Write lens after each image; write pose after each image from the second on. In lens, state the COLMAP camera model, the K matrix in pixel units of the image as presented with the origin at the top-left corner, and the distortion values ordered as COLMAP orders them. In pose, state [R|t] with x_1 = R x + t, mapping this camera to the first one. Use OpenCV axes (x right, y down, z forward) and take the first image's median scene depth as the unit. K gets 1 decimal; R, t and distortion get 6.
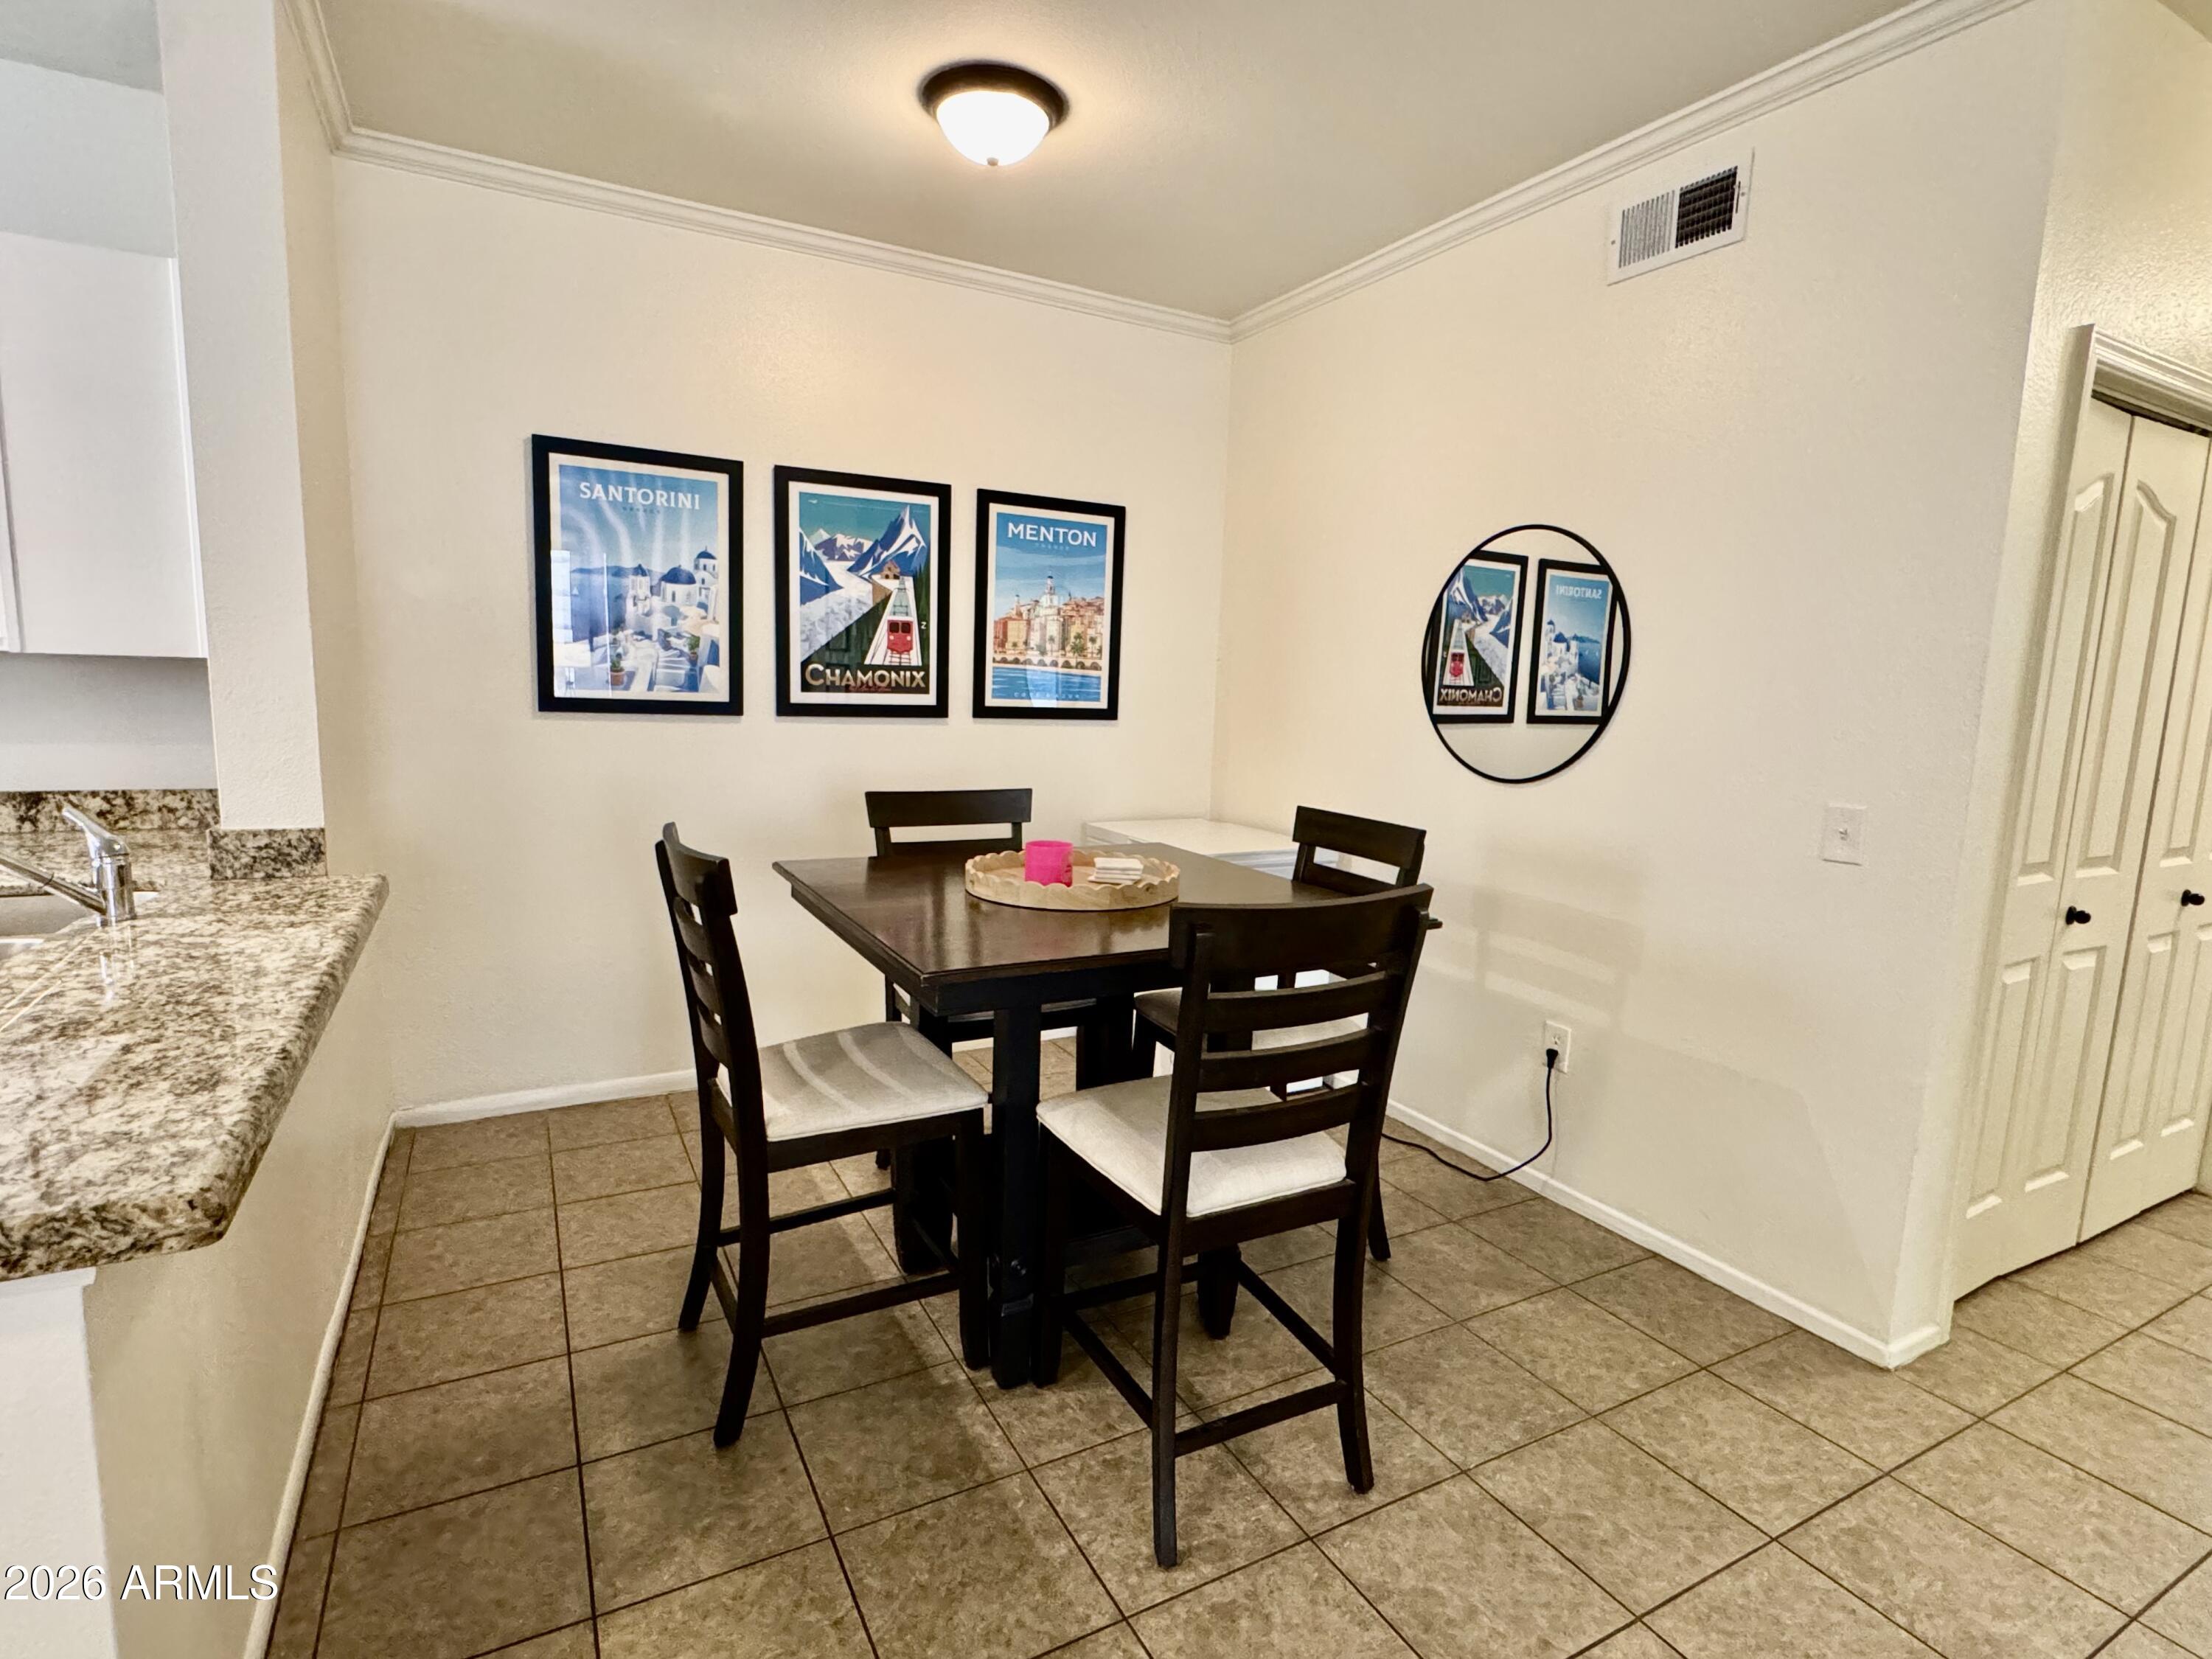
lens RADIAL K [[1100.0, 0, 1101.5], [0, 1100.0, 829.4], [0, 0, 1]] dist [-0.000422, -0.000906]
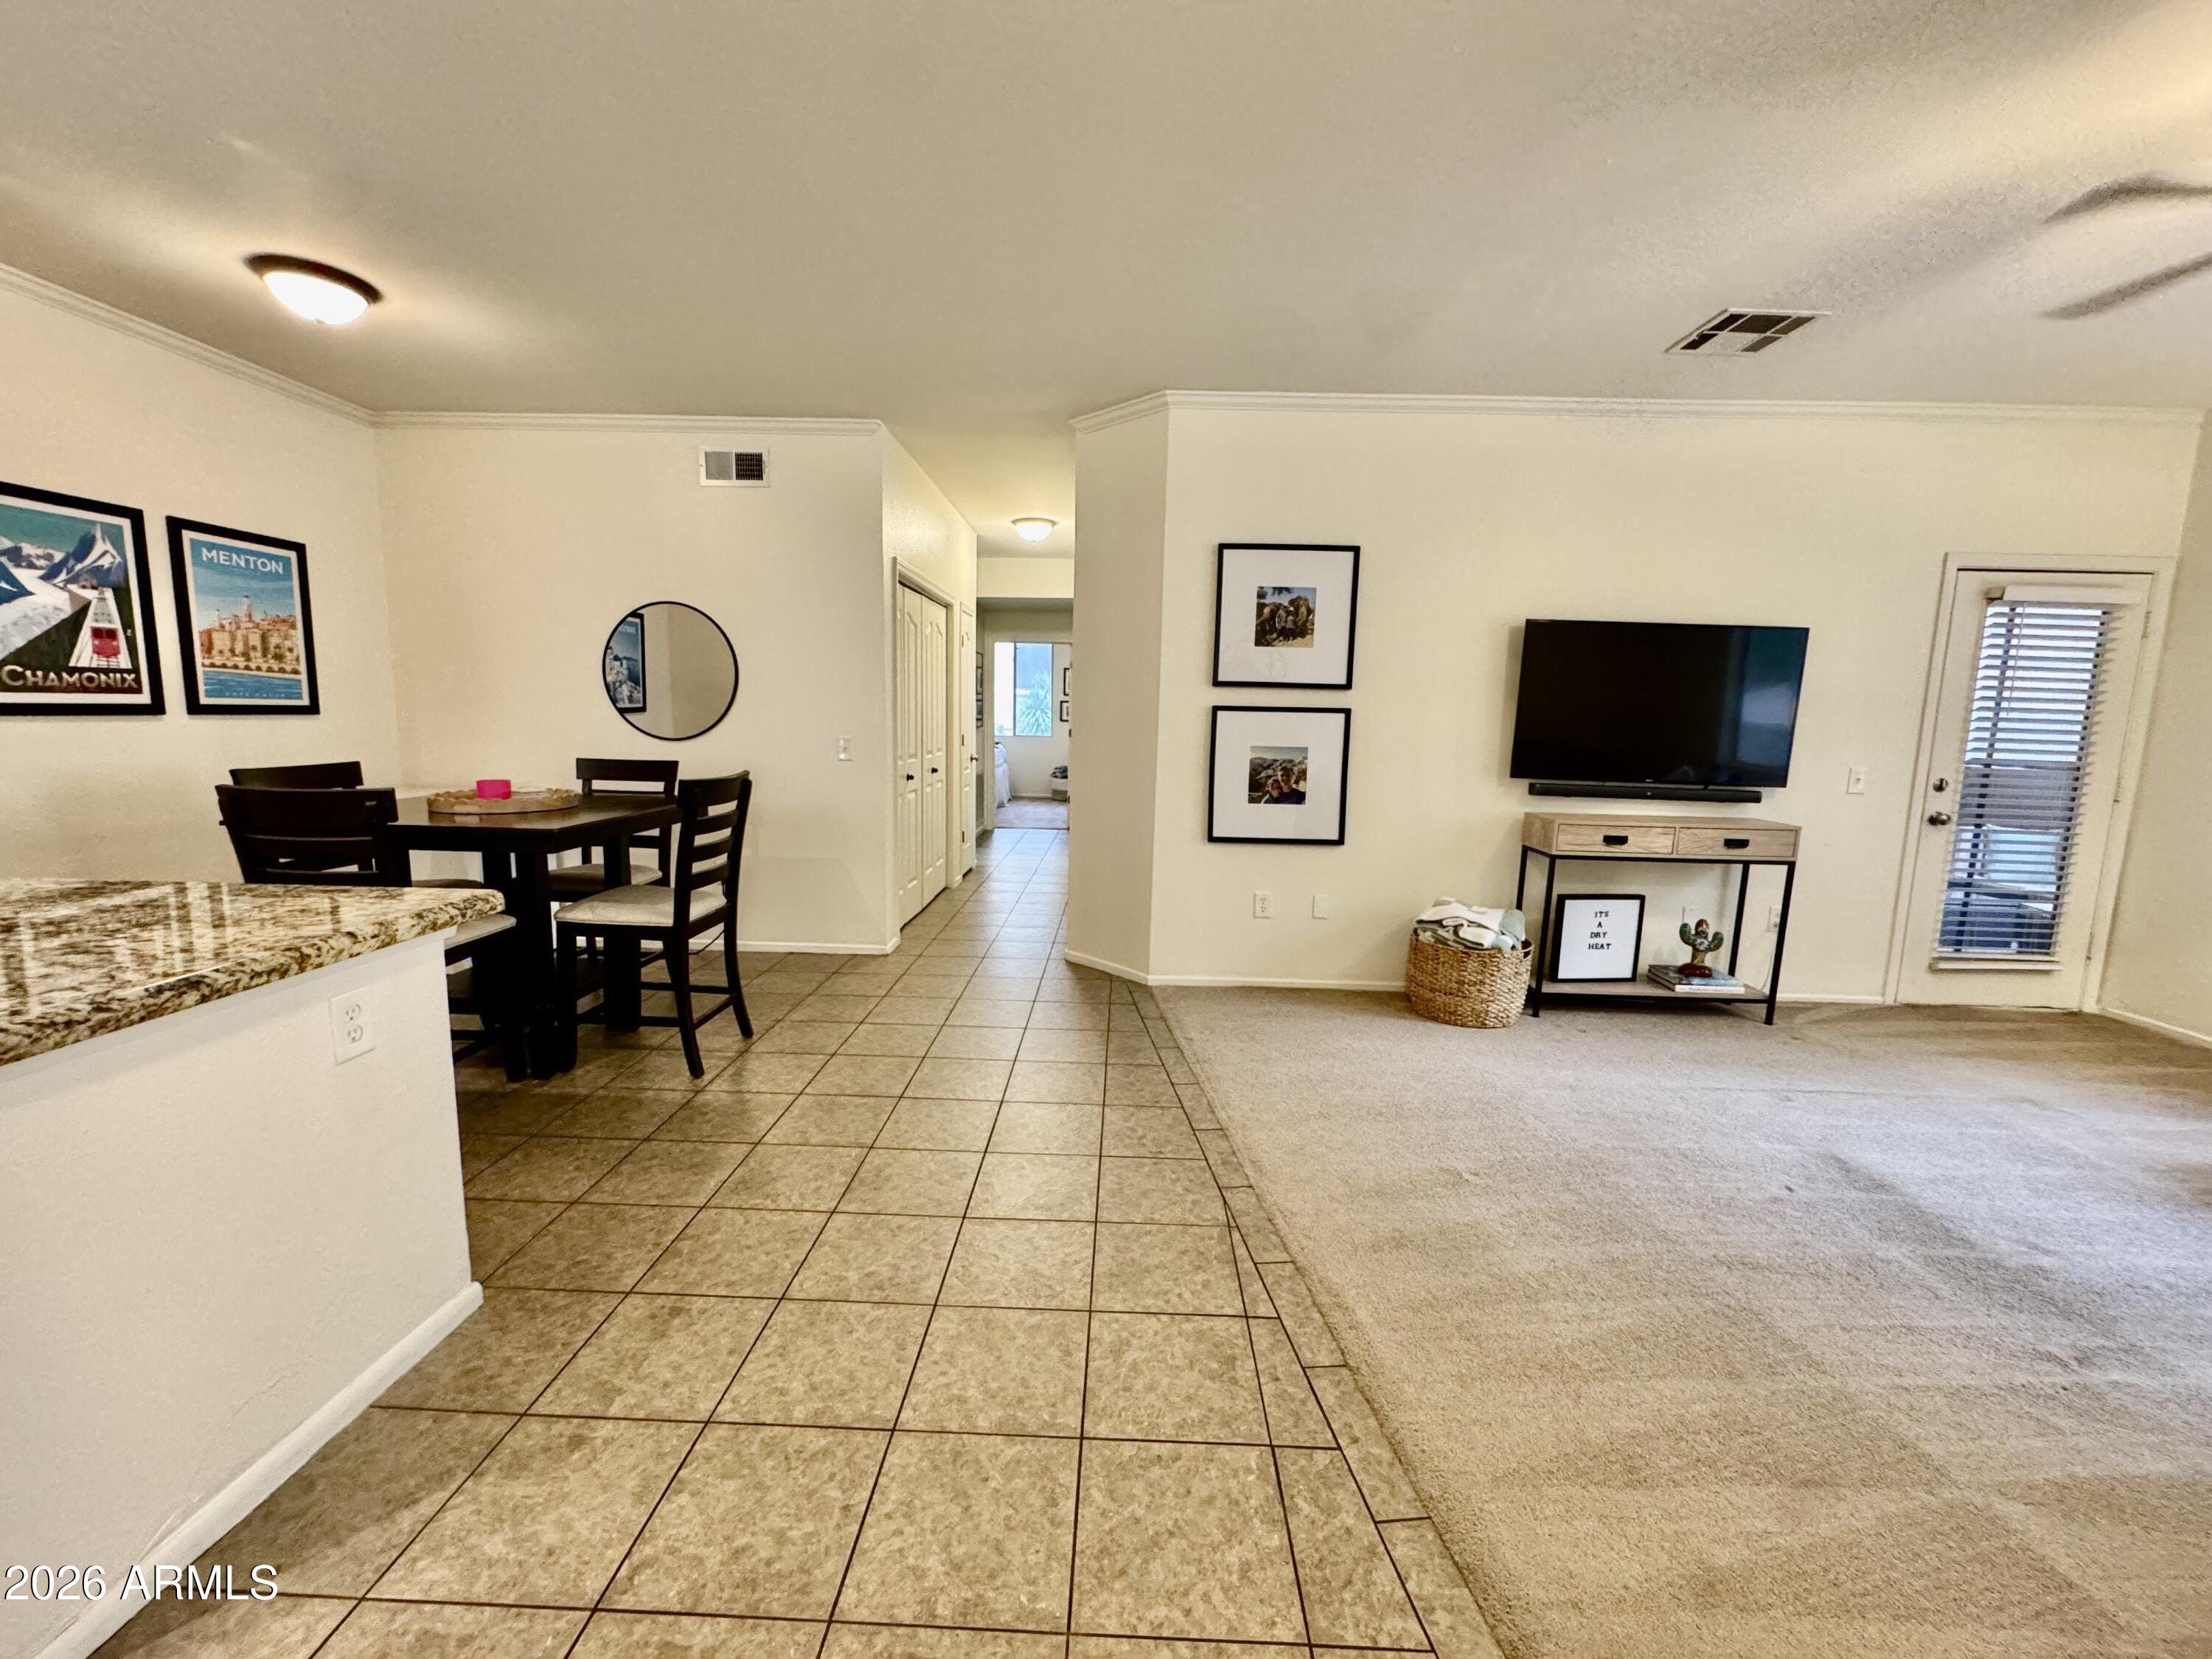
lens RADIAL K [[877.7, 0, 1106.0], [0, 877.7, 829.5], [0, 0, 1]] dist [-0.001962, -0.000184]
pose [[0.498925, -0.135415, 0.856000, -0.477235], [0.111075, 0.989563, 0.091803, 0.044287], [-0.859498, 0.049278, 0.508759, -0.316637]]
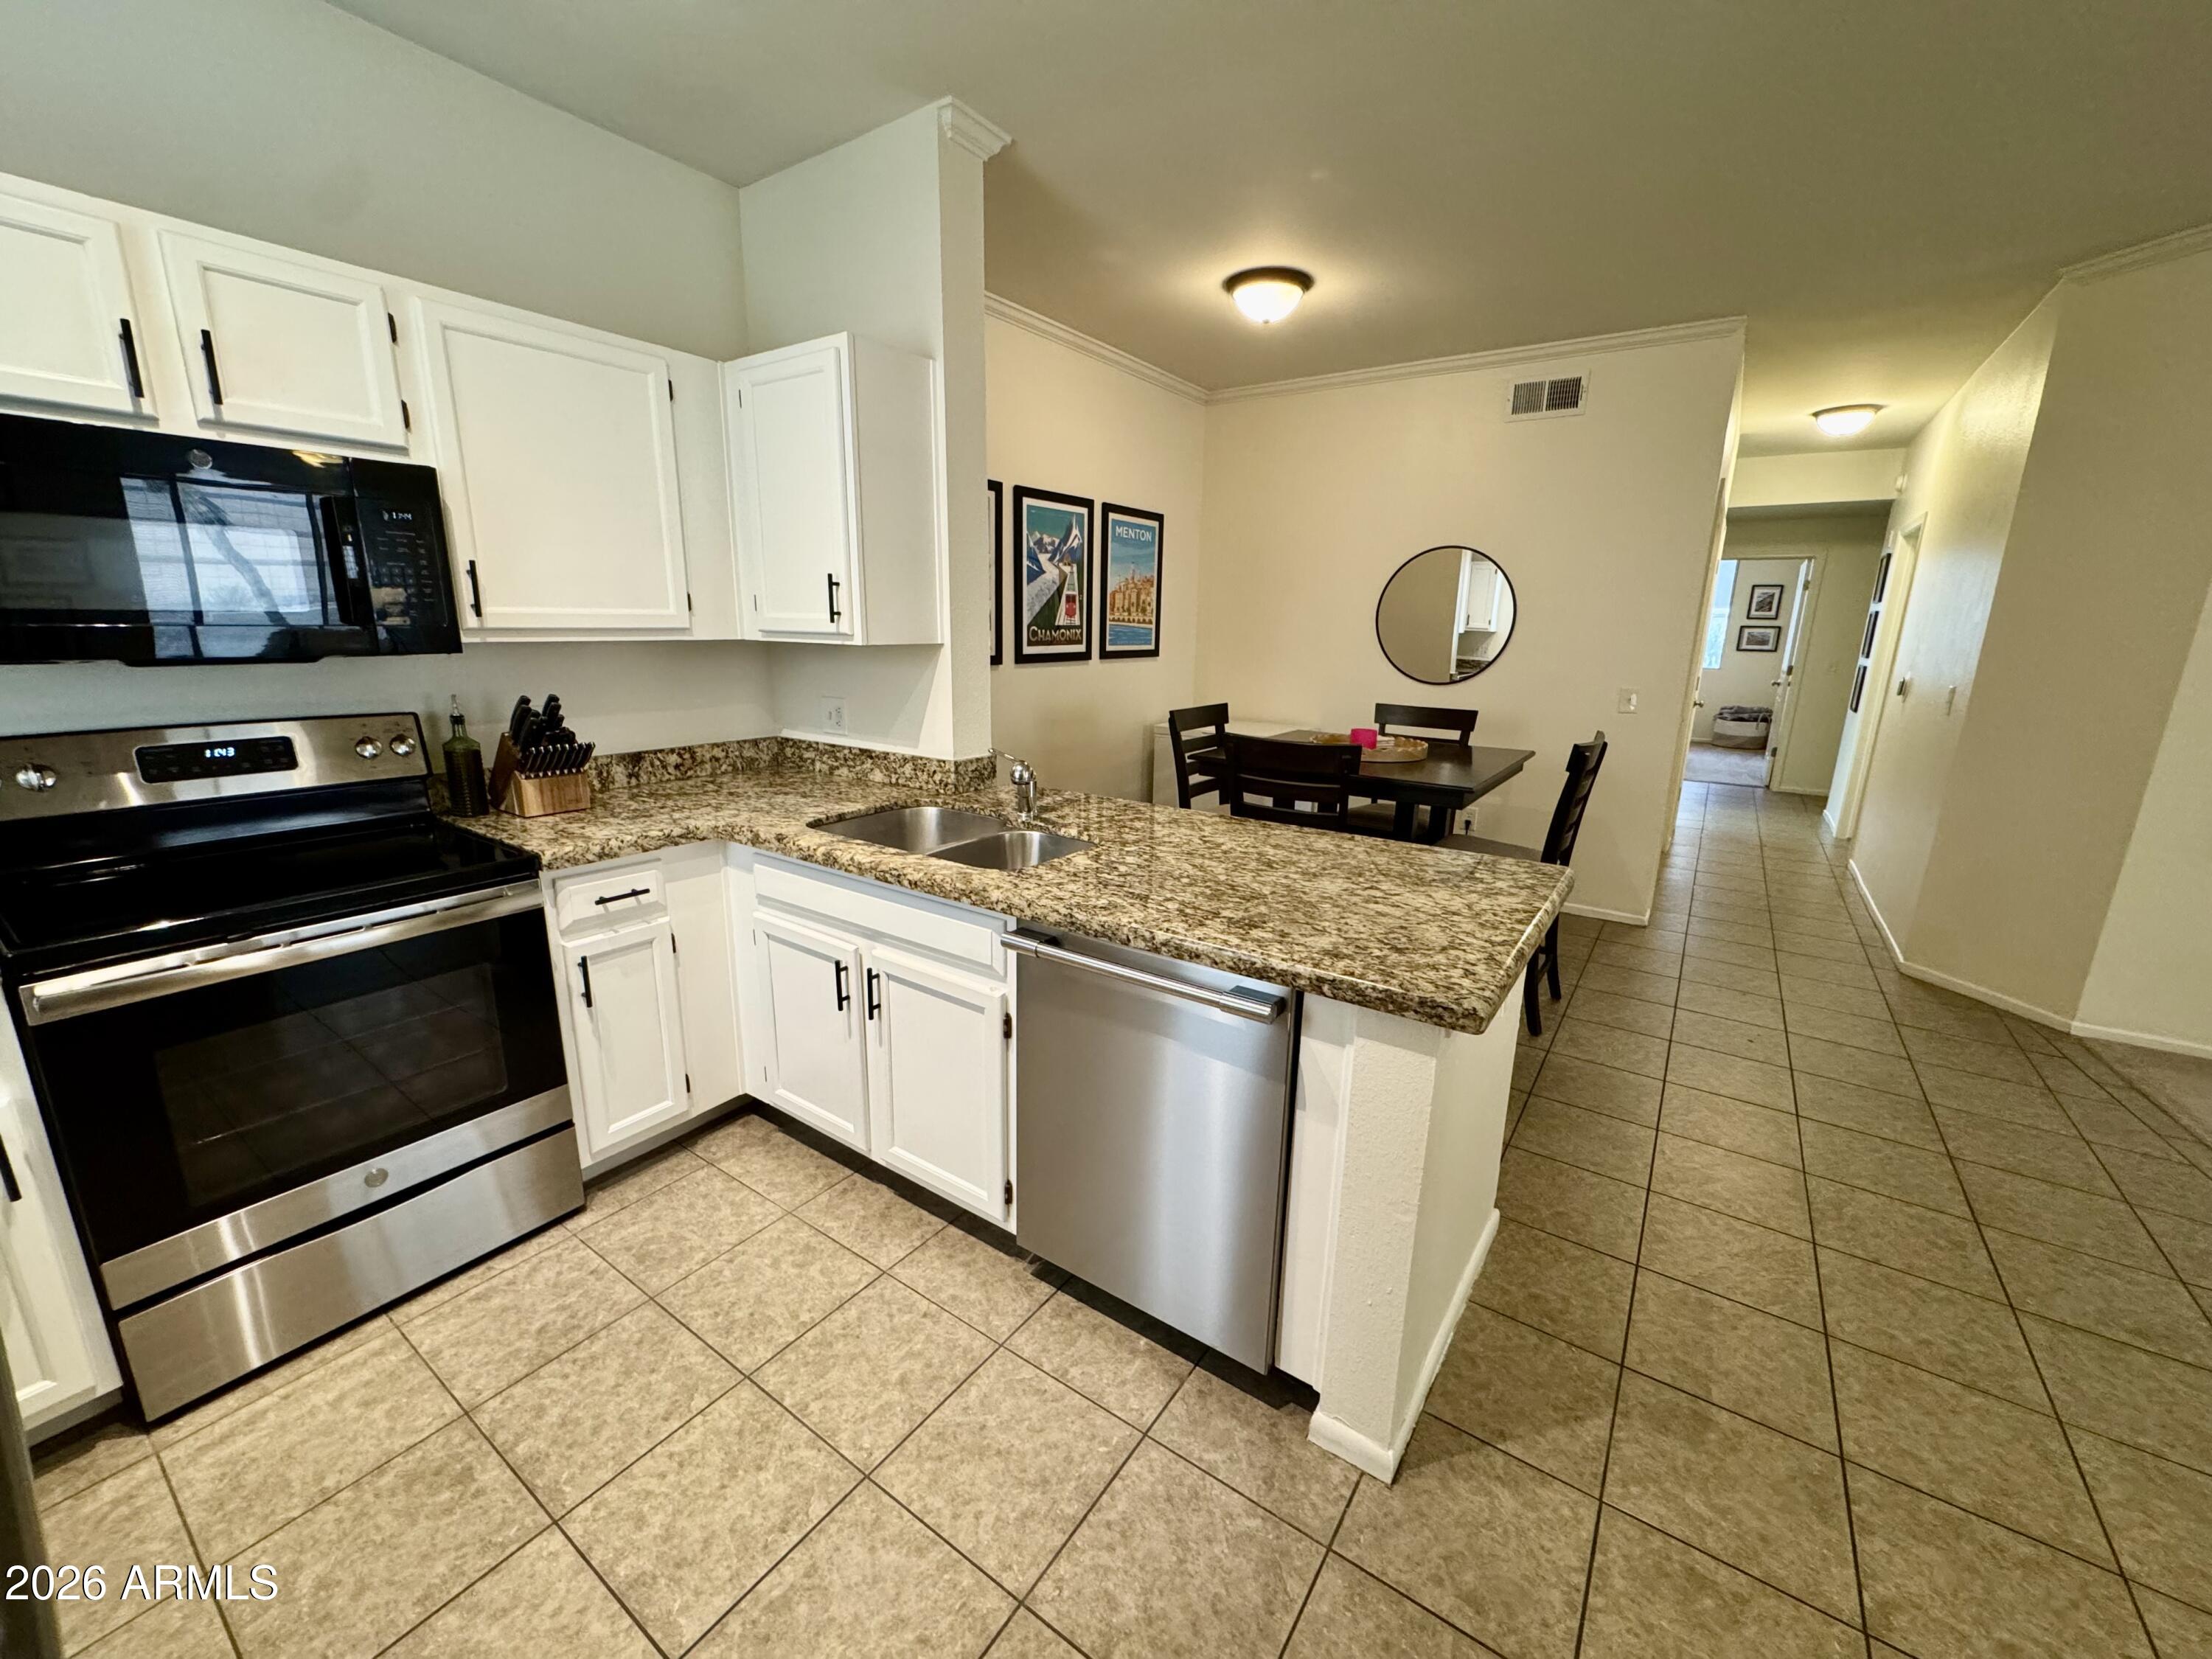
lens RADIAL K [[877.7, 0, 1106.0], [0, 877.7, 829.5], [0, 0, 1]] dist [-0.001962, -0.000184]
pose [[0.892095, -0.123110, 0.434753, -0.713548], [0.073173, 0.988828, 0.129861, -0.029003], [-0.445883, -0.084036, 0.891137, -0.095439]]
